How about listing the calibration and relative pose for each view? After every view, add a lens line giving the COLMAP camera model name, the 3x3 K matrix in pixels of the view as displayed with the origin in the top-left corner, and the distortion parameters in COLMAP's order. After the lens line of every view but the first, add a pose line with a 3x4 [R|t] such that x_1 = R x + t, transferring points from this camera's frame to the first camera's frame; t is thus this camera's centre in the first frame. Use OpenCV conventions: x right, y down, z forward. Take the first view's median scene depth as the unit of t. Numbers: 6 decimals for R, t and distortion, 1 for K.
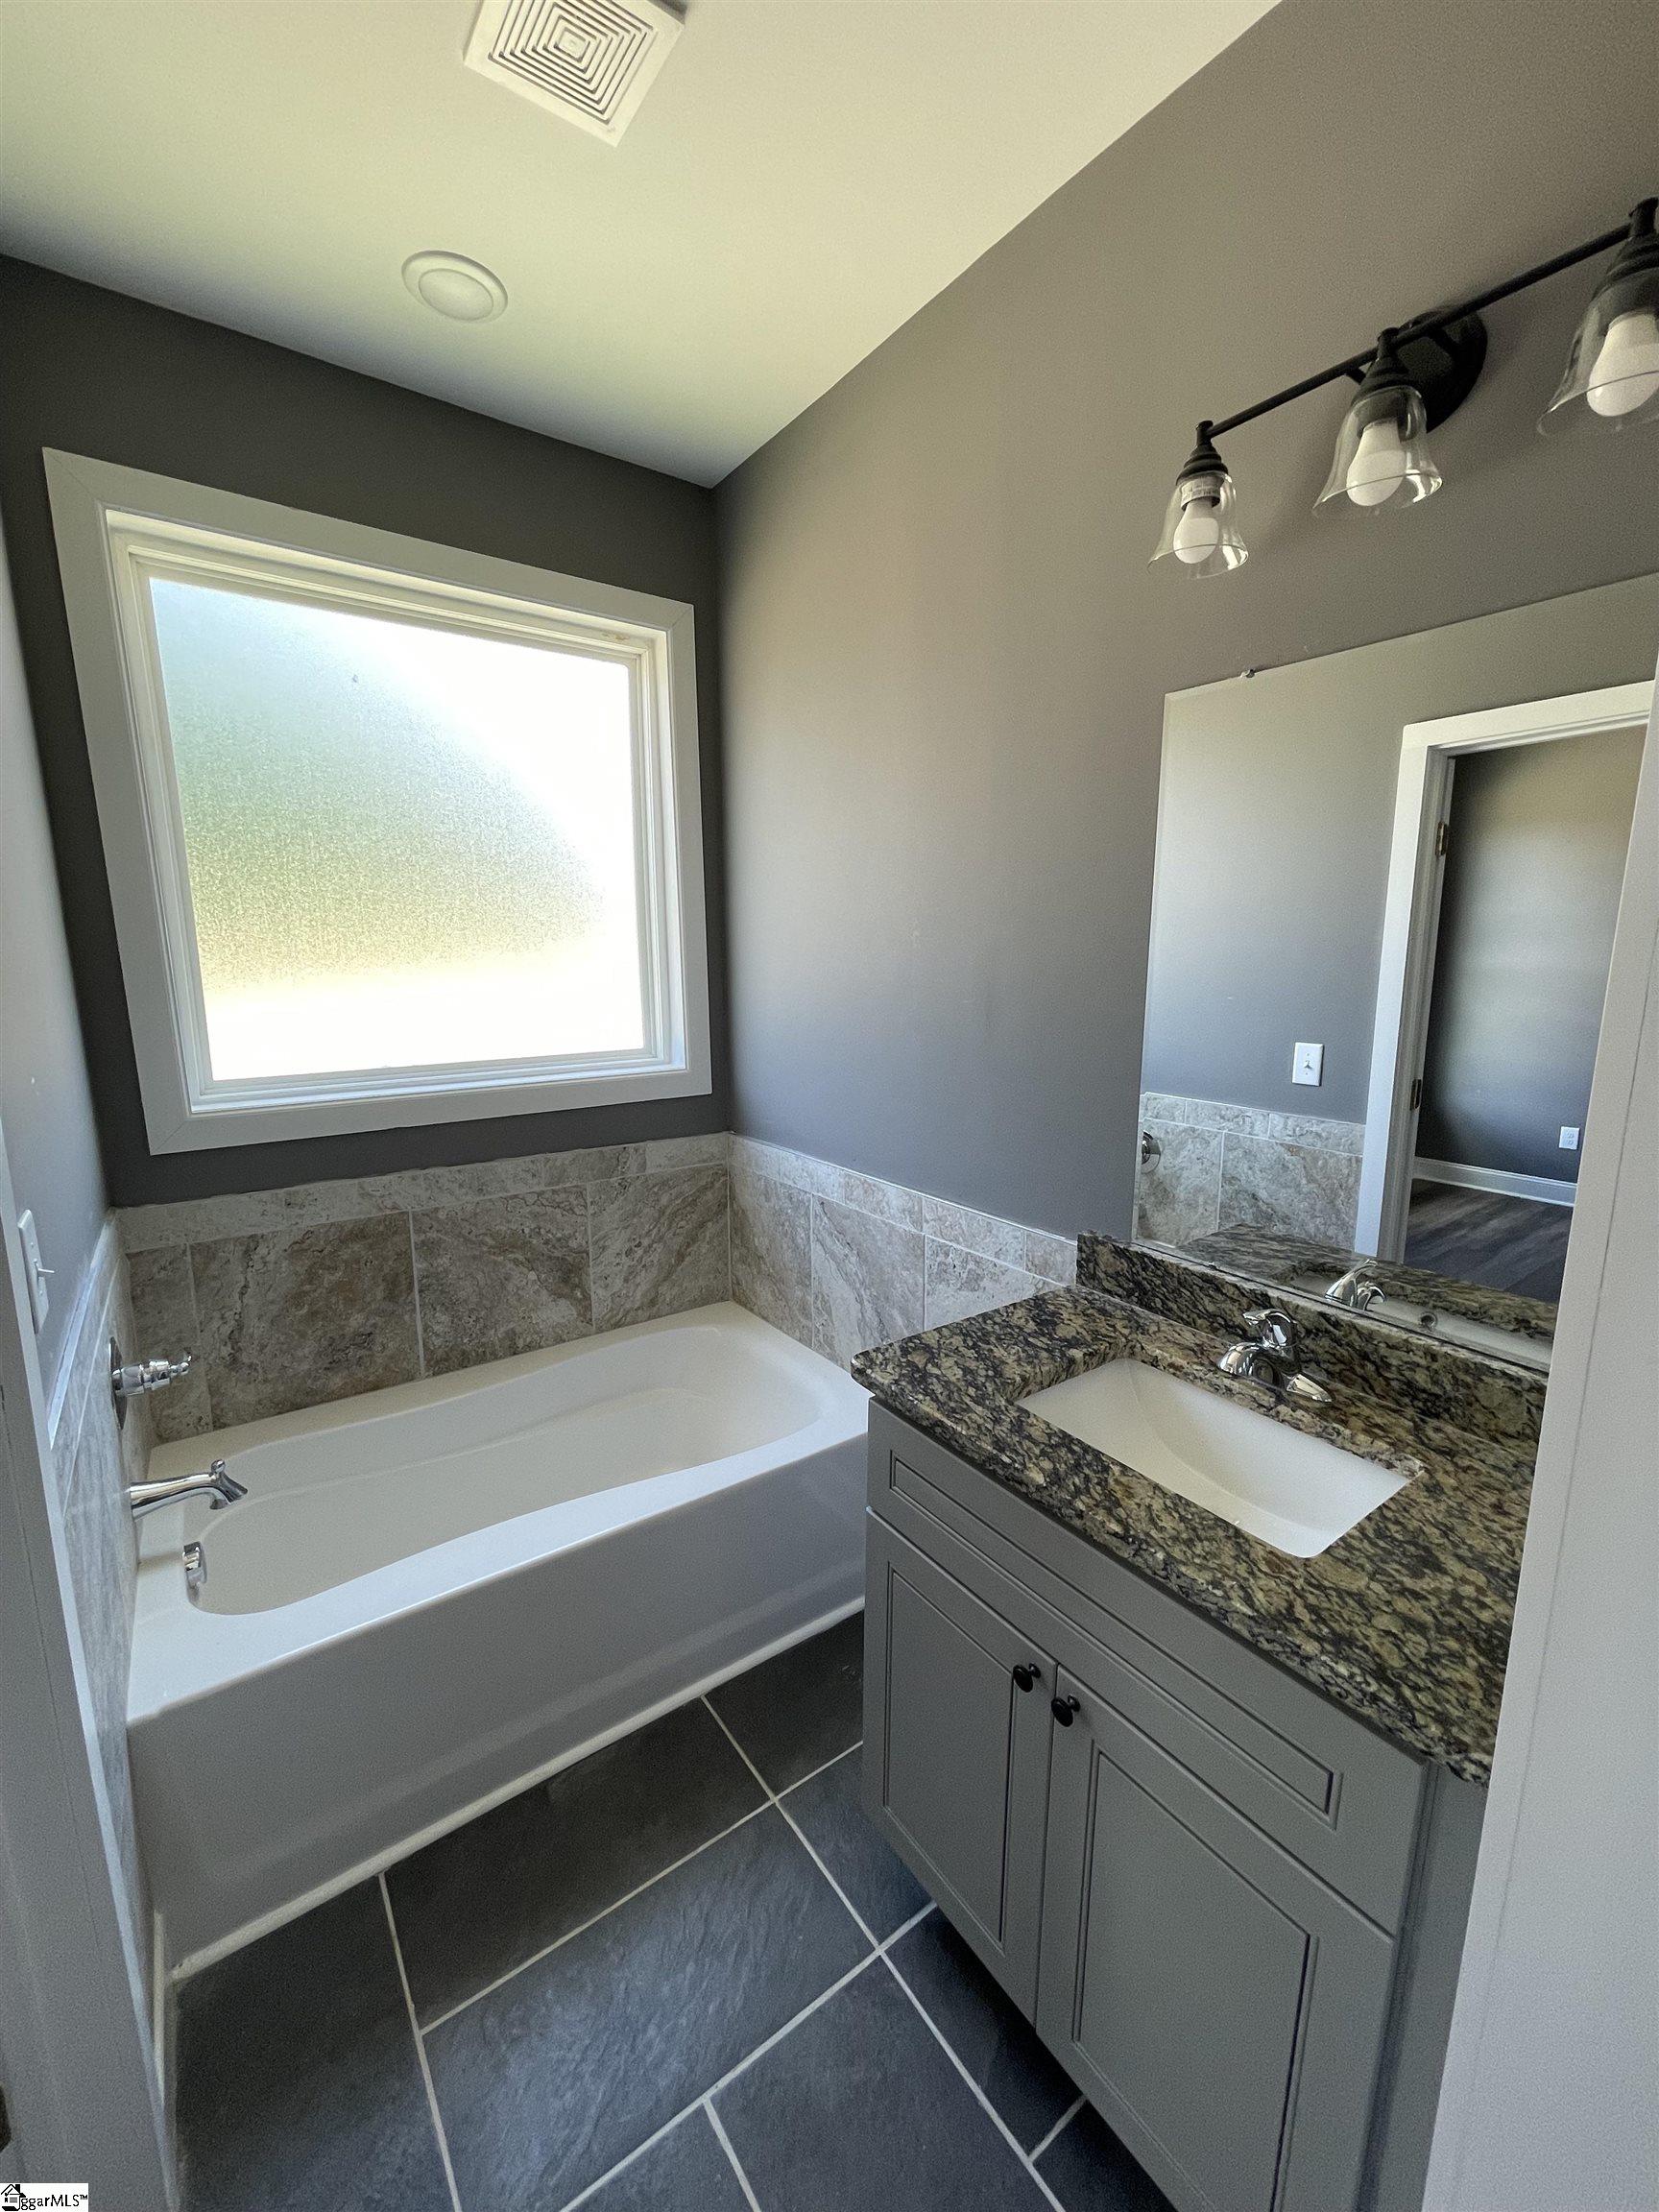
lens RADIAL K [[890.6, 0, 829.5], [0, 890.6, 1106.0], [0, 0, 1]] dist [0.002596, 0.000574]
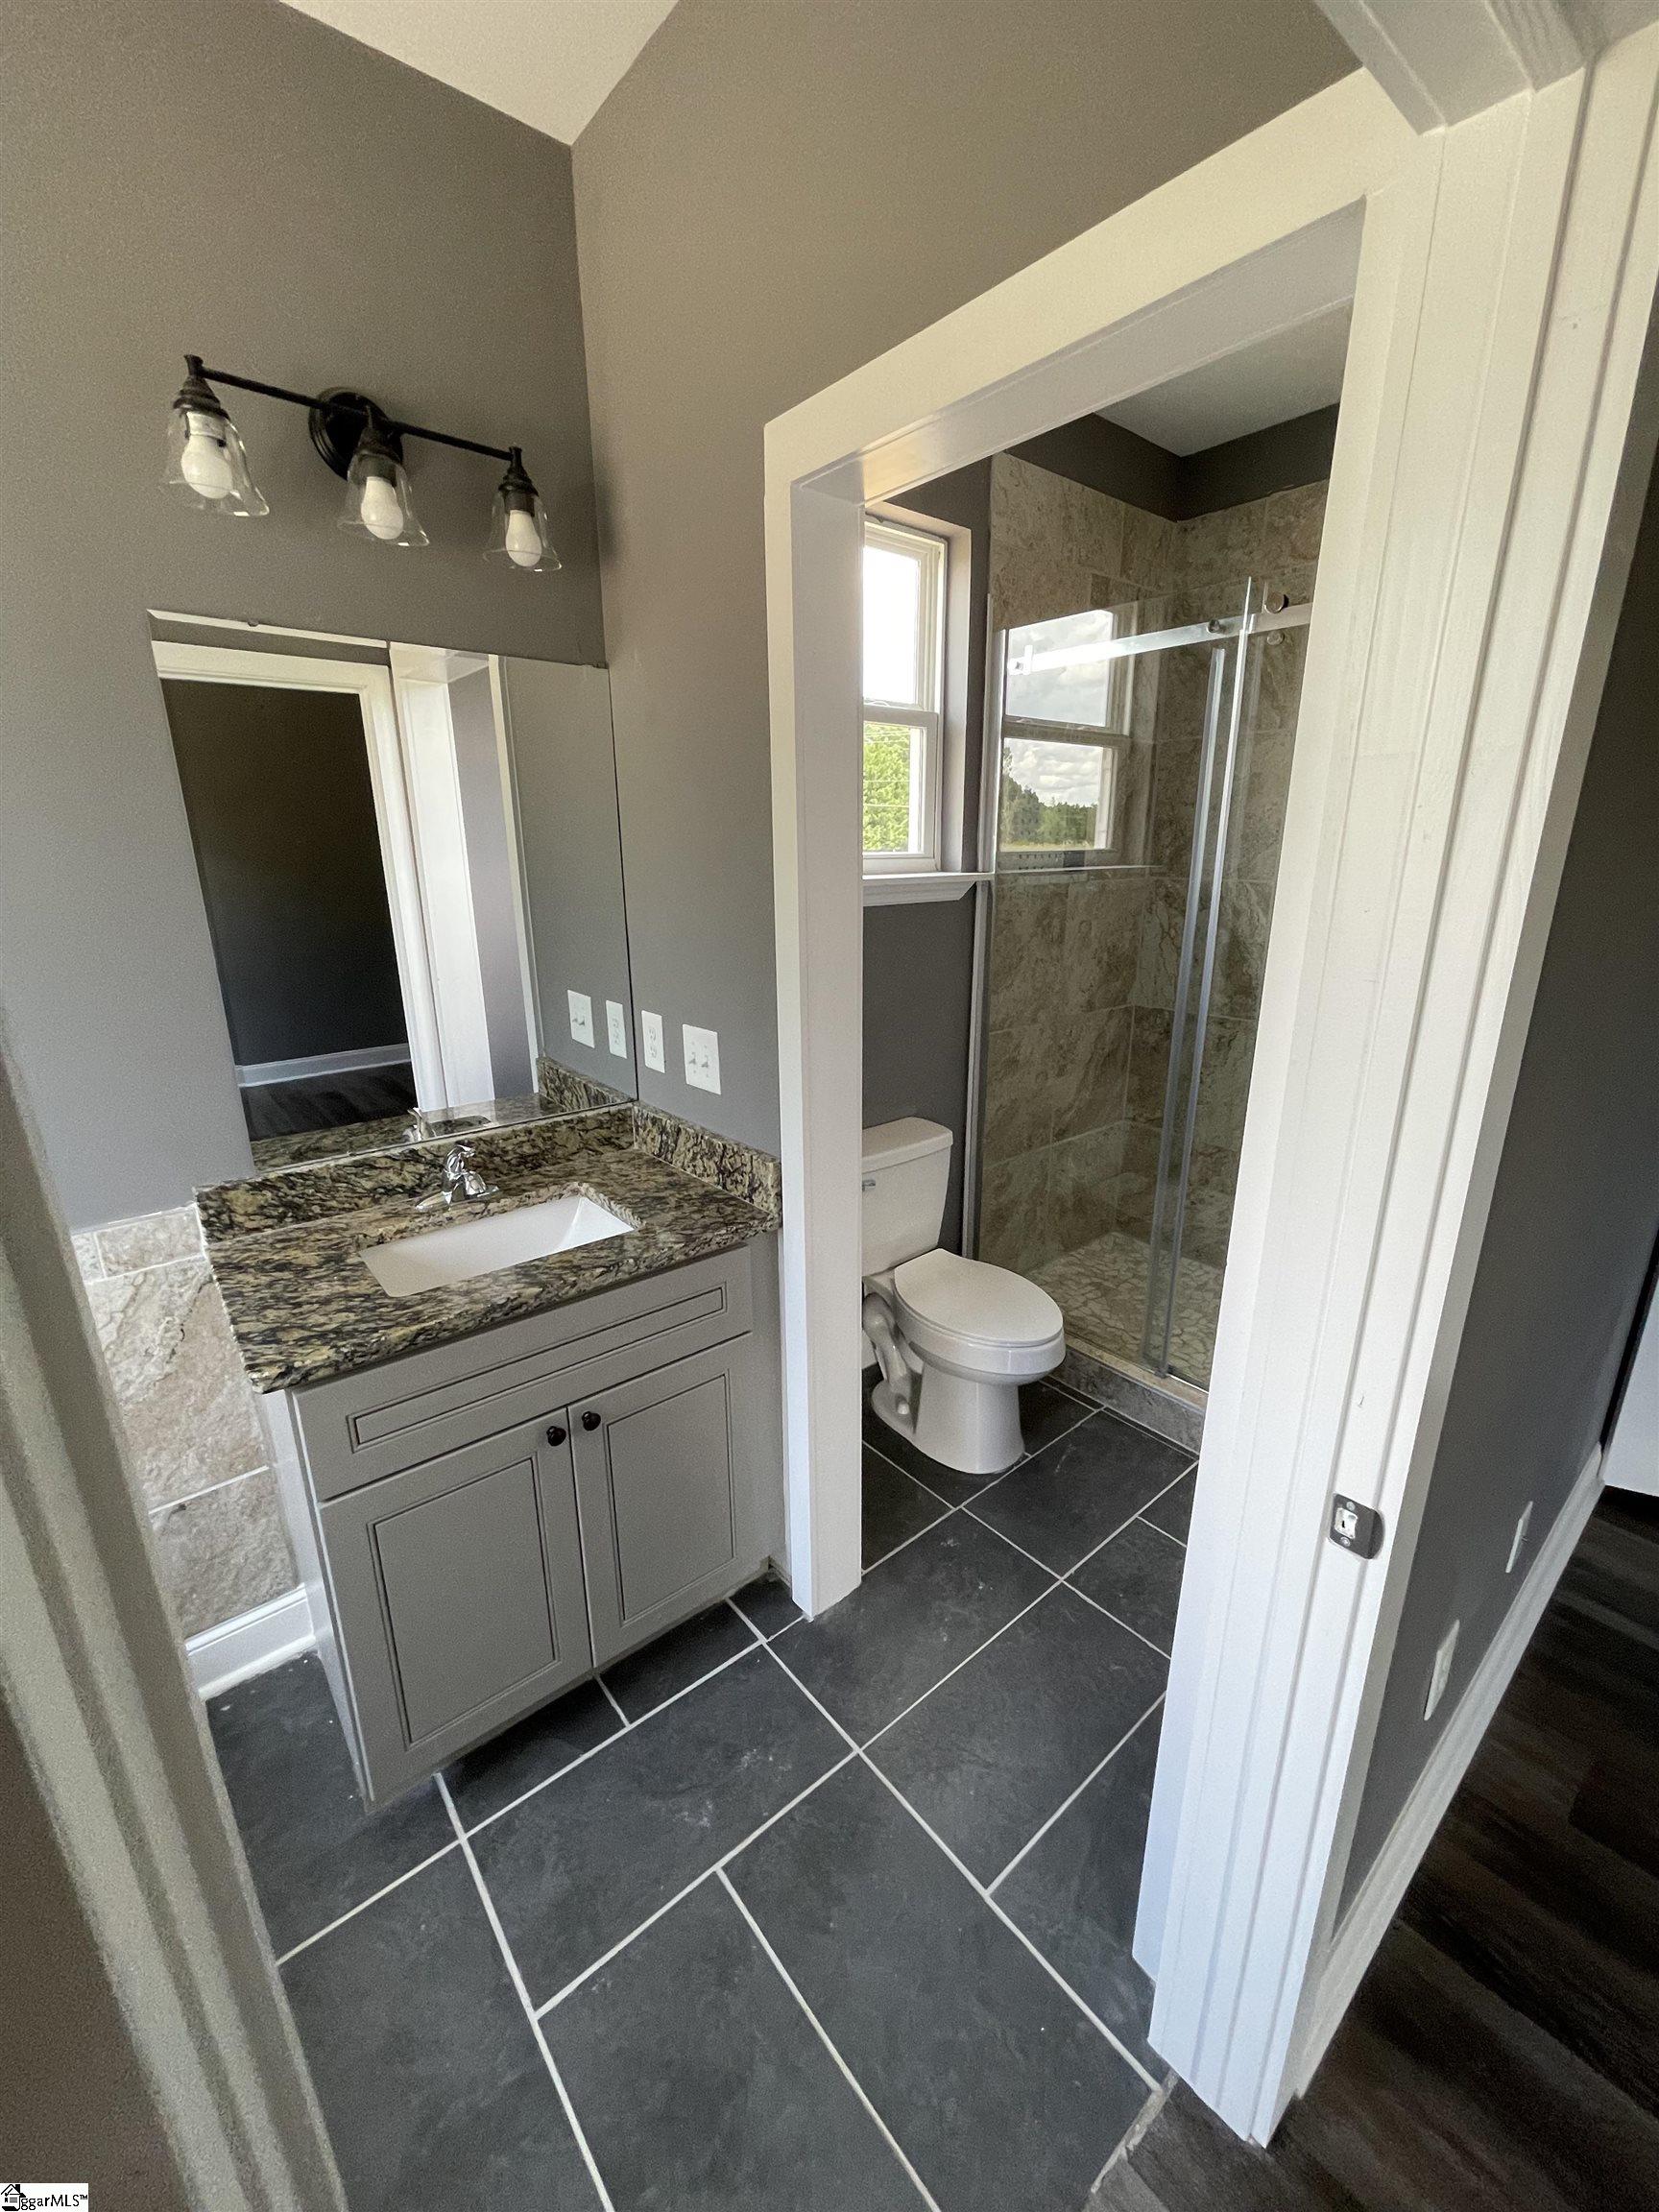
lens RADIAL K [[890.6, 0, 829.5], [0, 890.6, 1106.0], [0, 0, 1]] dist [0.002596, 0.000574]
pose [[-0.063828, -0.277811, 0.958513, -0.740397], [0.184673, 0.940595, 0.284915, -0.100484], [-0.980725, 0.195197, -0.008733, 0.401858]]
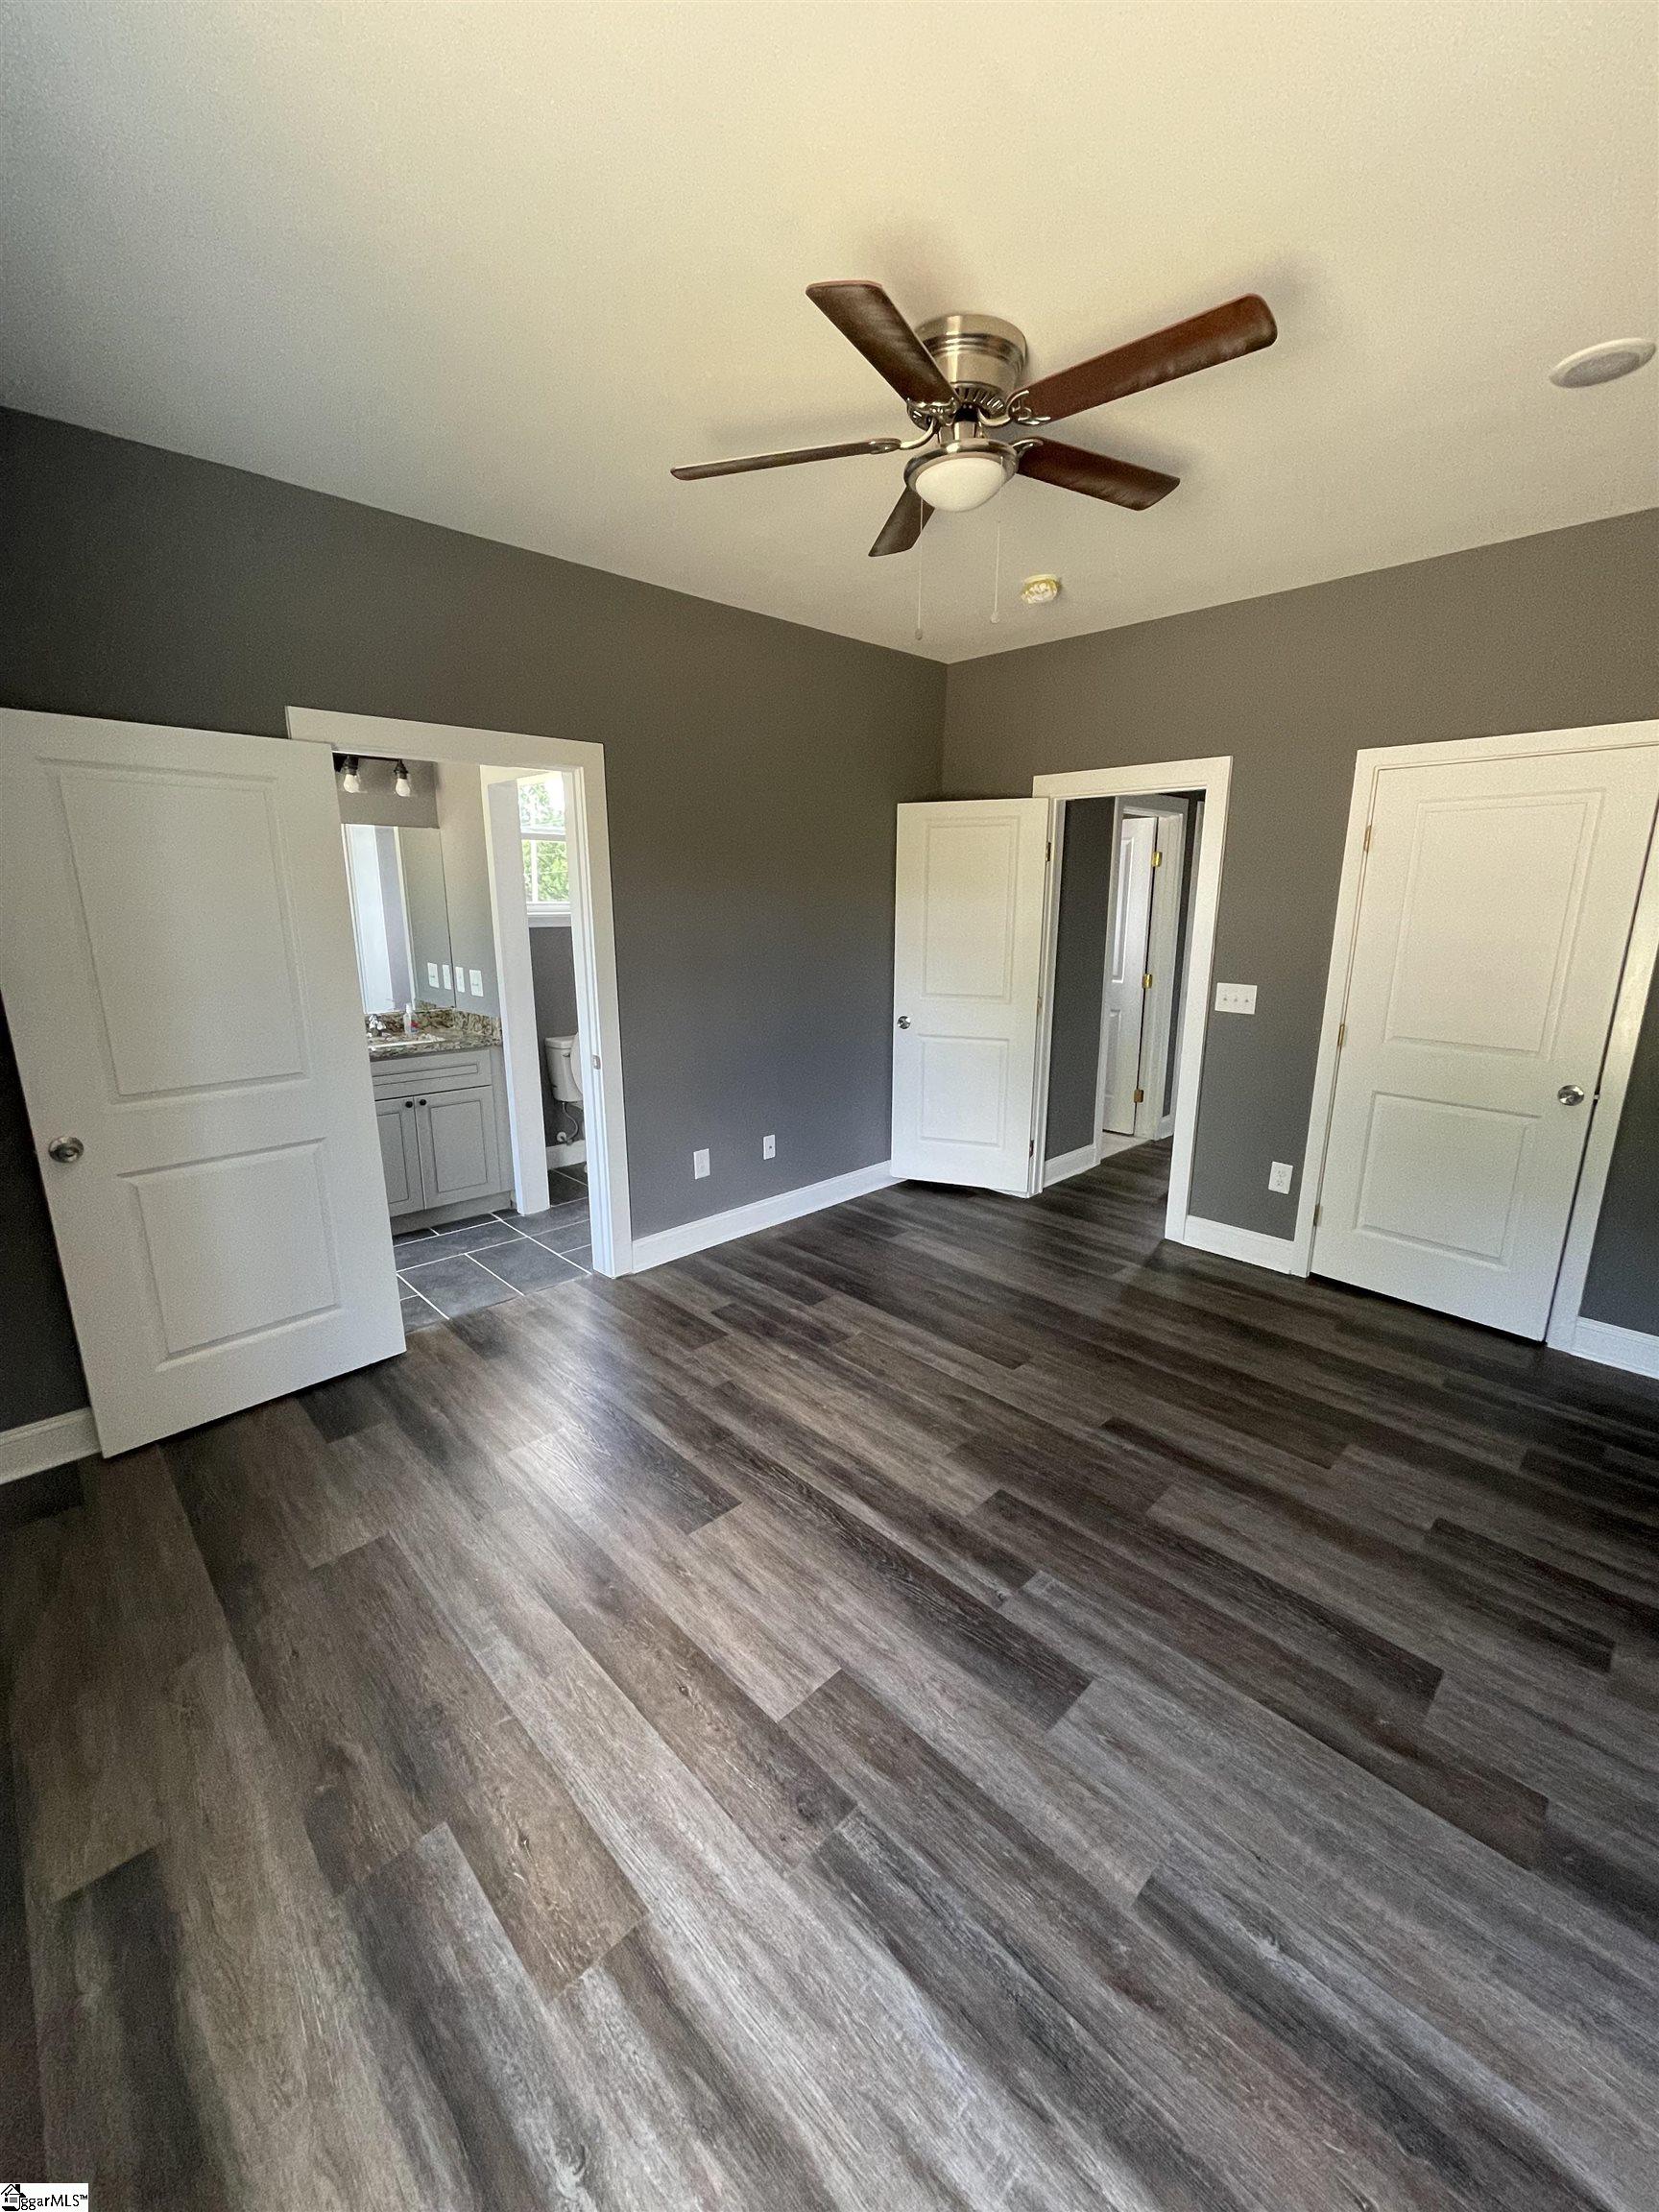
lens RADIAL K [[890.6, 0, 829.5], [0, 890.6, 1106.0], [0, 0, 1]] dist [0.002596, 0.000574]
pose [[-0.141126, -0.225982, 0.963855, -2.855651], [0.171603, 0.953277, 0.248628, 0.011221], [-0.975006, 0.200488, -0.095753, -0.287587]]
